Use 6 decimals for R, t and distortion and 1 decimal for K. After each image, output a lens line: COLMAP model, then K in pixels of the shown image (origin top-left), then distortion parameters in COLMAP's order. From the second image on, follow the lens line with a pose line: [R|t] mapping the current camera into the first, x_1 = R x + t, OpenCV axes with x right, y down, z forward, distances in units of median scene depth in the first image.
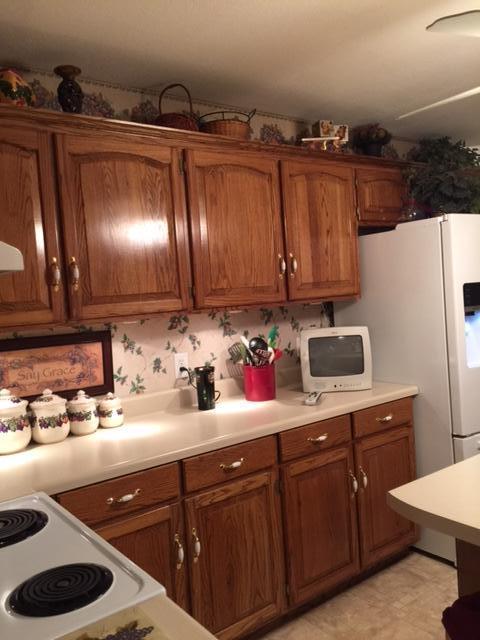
lens RADIAL K [[547.4, 0, 237.4], [0, 547.4, 318.3], [0, 0, 1]] dist [0.034295, -0.040457]
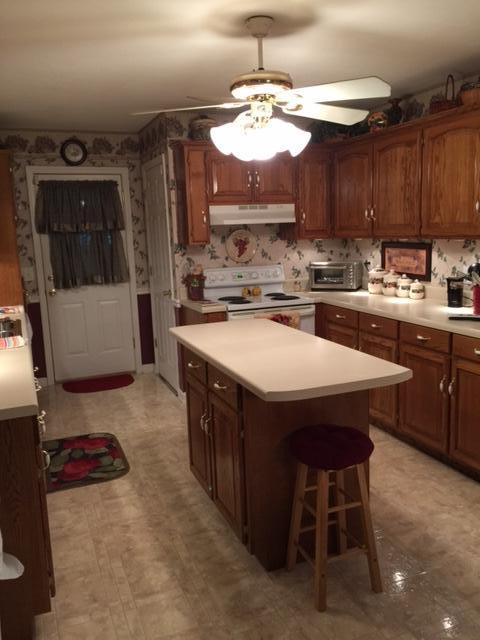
lens RADIAL K [[547.4, 0, 252.7], [0, 547.4, 322.9], [0, 0, 1]] dist [0.034295, -0.040457]
pose [[-0.232176, 0.249283, -0.940187, 1.585198], [0.009739, 0.967148, 0.254027, -0.181409], [0.972625, 0.049823, -0.226976, 0.911988]]
